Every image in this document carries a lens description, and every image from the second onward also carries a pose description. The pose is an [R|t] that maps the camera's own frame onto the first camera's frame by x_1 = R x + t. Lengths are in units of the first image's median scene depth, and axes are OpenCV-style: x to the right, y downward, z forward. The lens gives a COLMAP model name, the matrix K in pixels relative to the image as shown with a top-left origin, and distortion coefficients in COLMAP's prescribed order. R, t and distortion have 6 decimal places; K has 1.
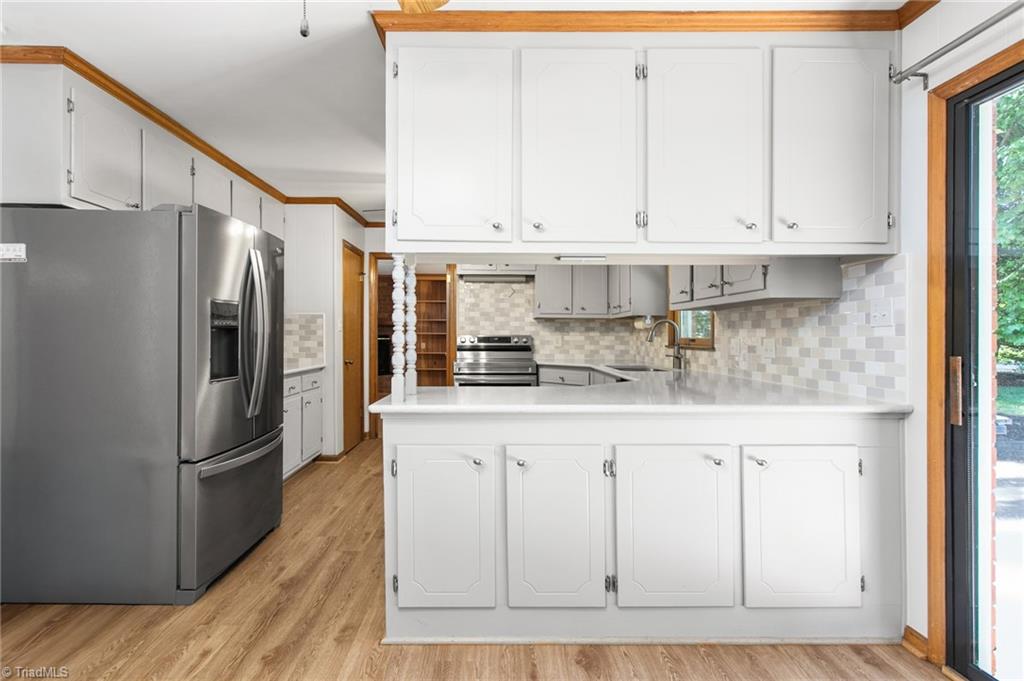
lens RADIAL K [[498.6, 0, 513.1], [0, 498.6, 336.0], [0, 0, 1]] dist [0.002130, -0.000099]
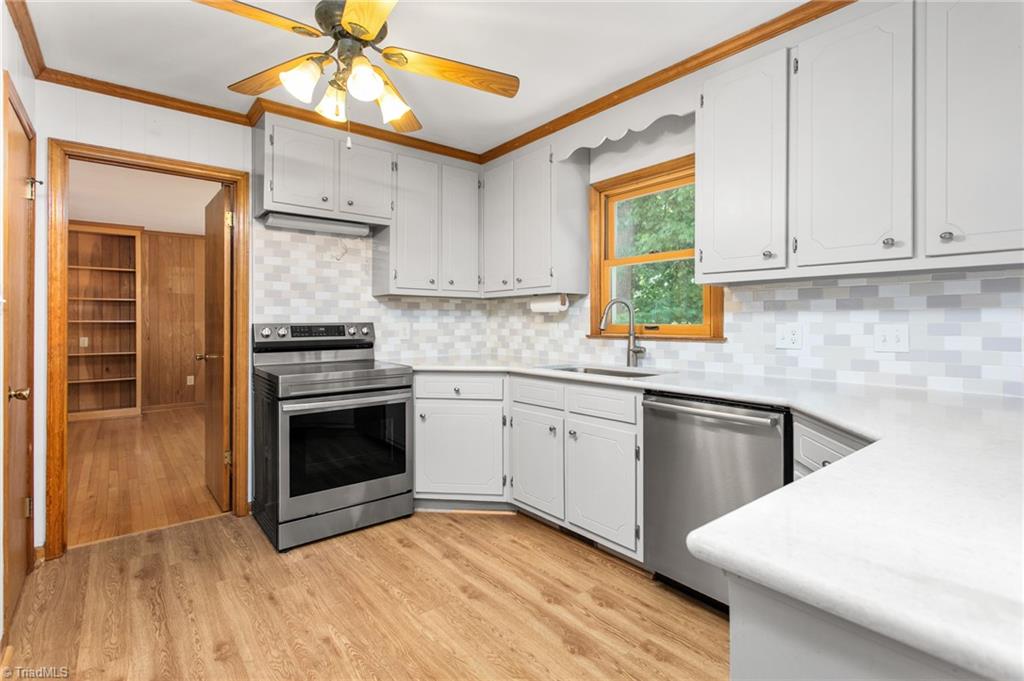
lens RADIAL K [[498.6, 0, 458.6], [0, 498.6, 314.8], [0, 0, 1]] dist [0.002130, -0.000099]
pose [[0.837640, 0.000508, 0.546222, -0.216493], [0.007799, 0.999886, -0.012890, -0.002403], [-0.546166, 0.015058, 0.837541, 0.416769]]
